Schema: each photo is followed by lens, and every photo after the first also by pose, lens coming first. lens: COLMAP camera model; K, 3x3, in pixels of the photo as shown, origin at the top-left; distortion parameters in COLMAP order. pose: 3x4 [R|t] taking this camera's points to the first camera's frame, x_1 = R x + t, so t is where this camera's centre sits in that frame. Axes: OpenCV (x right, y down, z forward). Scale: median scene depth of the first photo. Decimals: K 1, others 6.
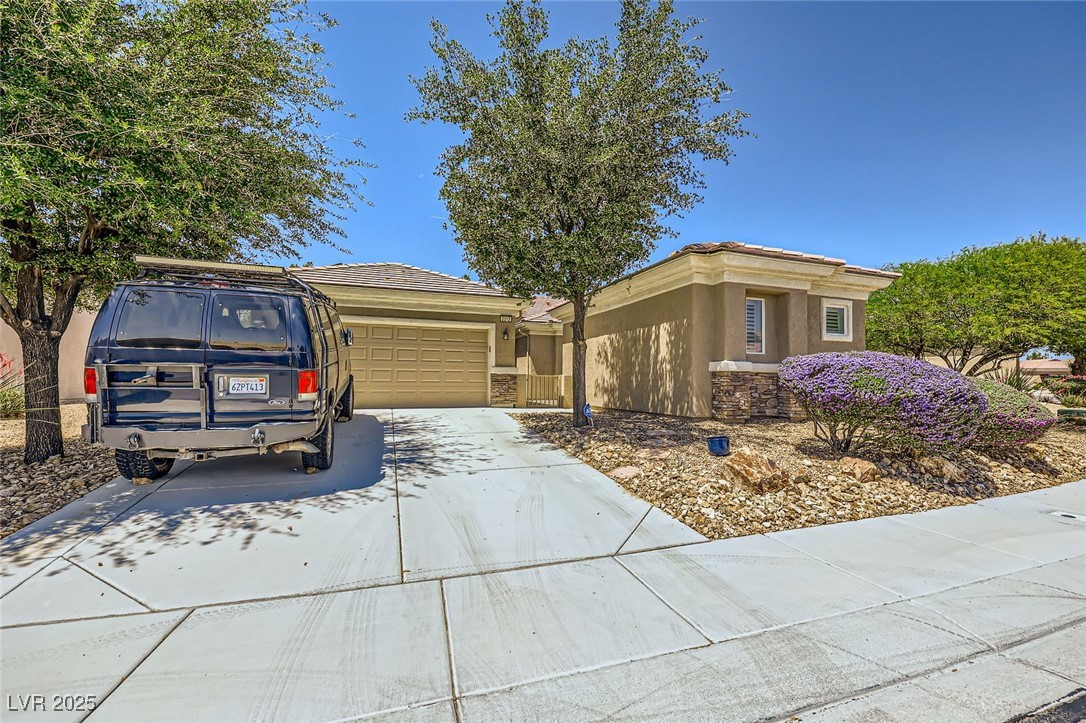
lens RADIAL K [[443.6, 0, 541.1], [0, 443.6, 348.4], [0, 0, 1]] dist [-0.000001, 0.000489]
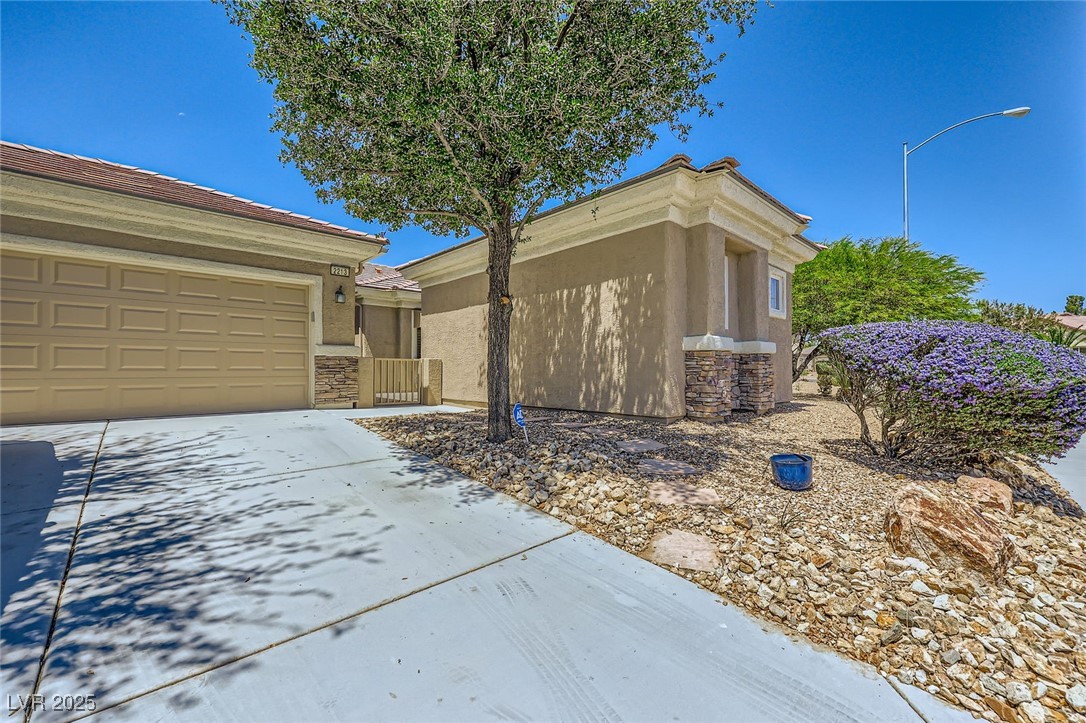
lens RADIAL K [[443.6, 0, 541.1], [0, 443.6, 348.4], [0, 0, 1]] dist [-0.000001, 0.000489]
pose [[0.915128, 0.006712, 0.403108, -0.099961], [-0.018428, 0.999513, 0.025191, 0.033741], [-0.402742, -0.030481, 0.914806, 0.404685]]
